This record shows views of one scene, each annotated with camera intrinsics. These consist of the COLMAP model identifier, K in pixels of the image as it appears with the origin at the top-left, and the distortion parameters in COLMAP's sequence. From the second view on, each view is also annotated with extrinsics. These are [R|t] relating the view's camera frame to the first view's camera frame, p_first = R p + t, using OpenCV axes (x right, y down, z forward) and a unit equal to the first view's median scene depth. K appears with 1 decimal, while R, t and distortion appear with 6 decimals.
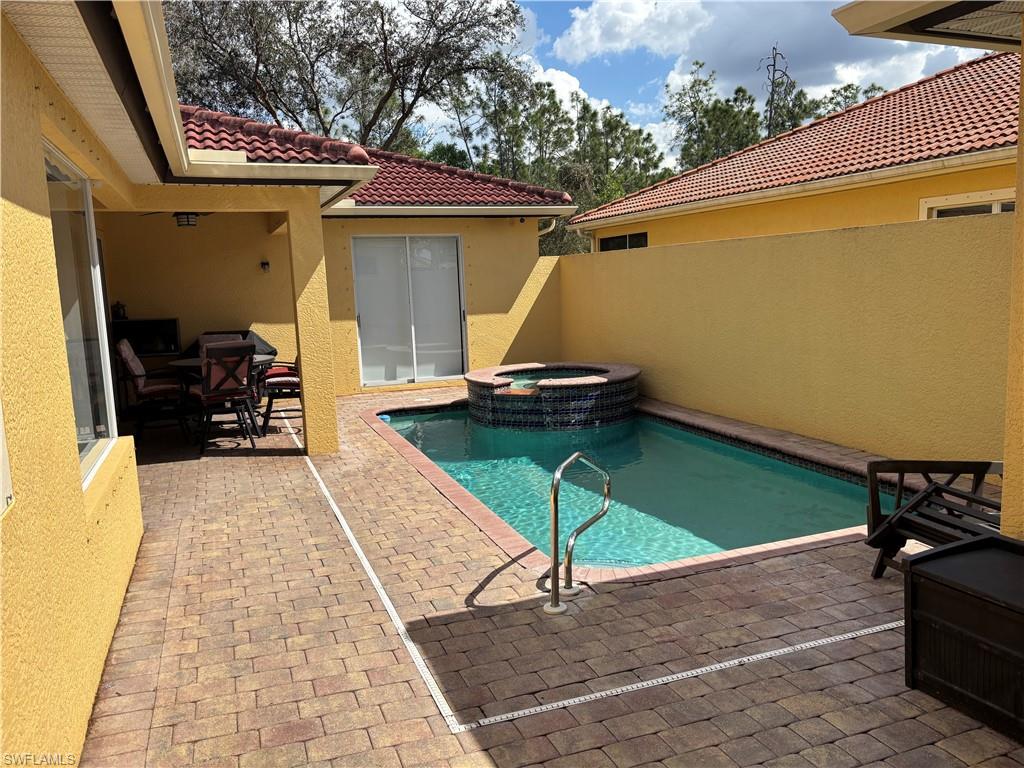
lens RADIAL K [[779.8, 0, 512.1], [0, 779.8, 381.1], [0, 0, 1]] dist [0.060728, -0.073134]
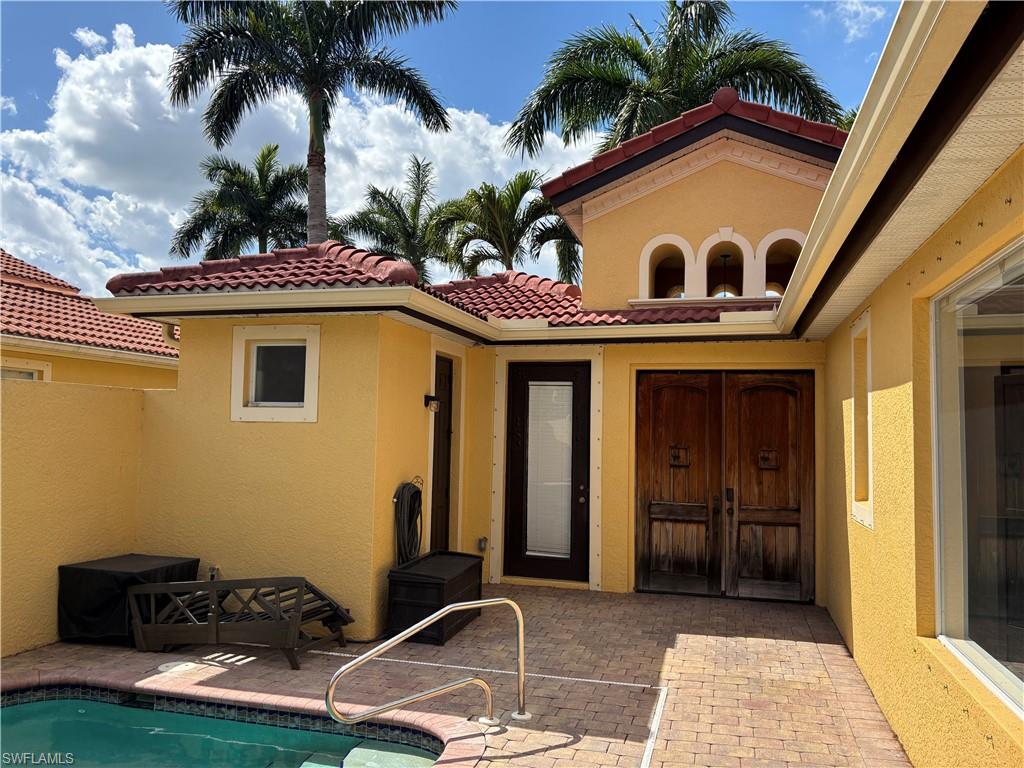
lens RADIAL K [[779.8, 0, 512.1], [0, 779.8, 381.1], [0, 0, 1]] dist [0.060728, -0.073134]
pose [[-0.806537, 0.063210, 0.587794, -0.496694], [0.090311, 0.995771, 0.016837, -0.172120], [-0.584245, 0.066664, -0.808835, 1.465435]]
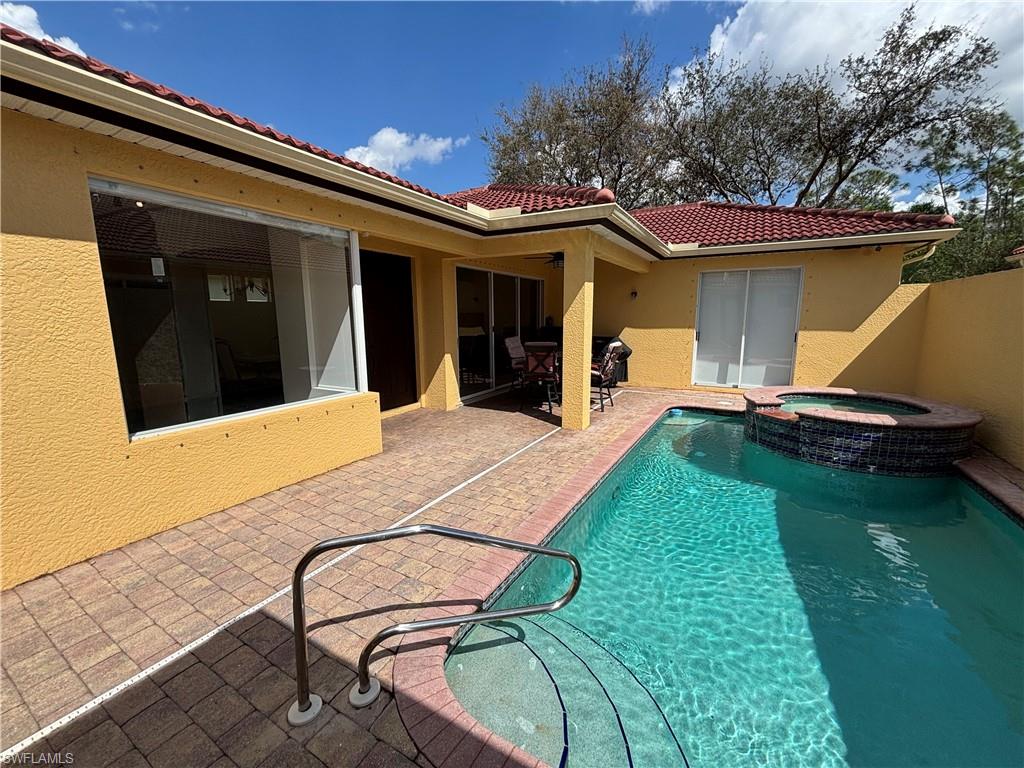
lens RADIAL K [[413.7, 0, 509.5], [0, 413.7, 383.1], [0, 0, 1]] dist [0.003561, -0.000613]
pose [[0.633879, 0.157714, -0.757181, 0.339782], [-0.120601, 0.987169, 0.104656, -0.074380], [0.763972, 0.024977, 0.644766, 0.673607]]
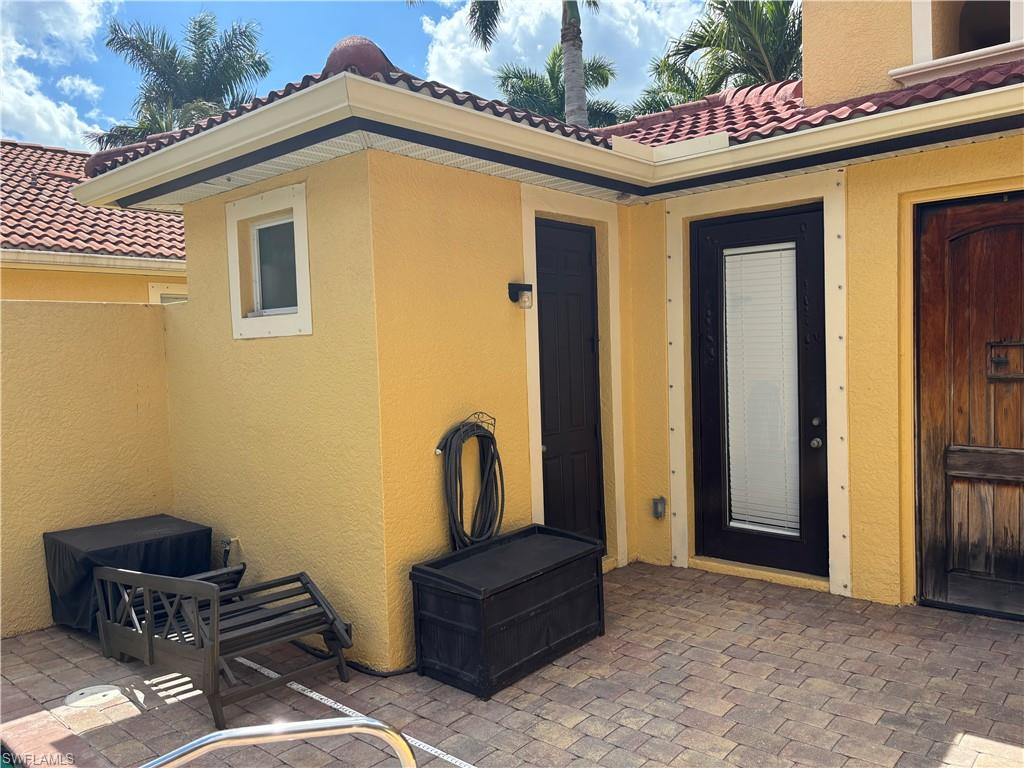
lens RADIAL K [[776.7, 0, 508.1], [0, 776.7, 389.7], [0, 0, 1]] dist [0.057359, -0.076816]
pose [[-0.465720, 0.010150, 0.884874, -0.319624], [0.166090, 0.983167, 0.076137, -0.086340], [-0.869206, 0.182427, -0.459566, 0.853575]]
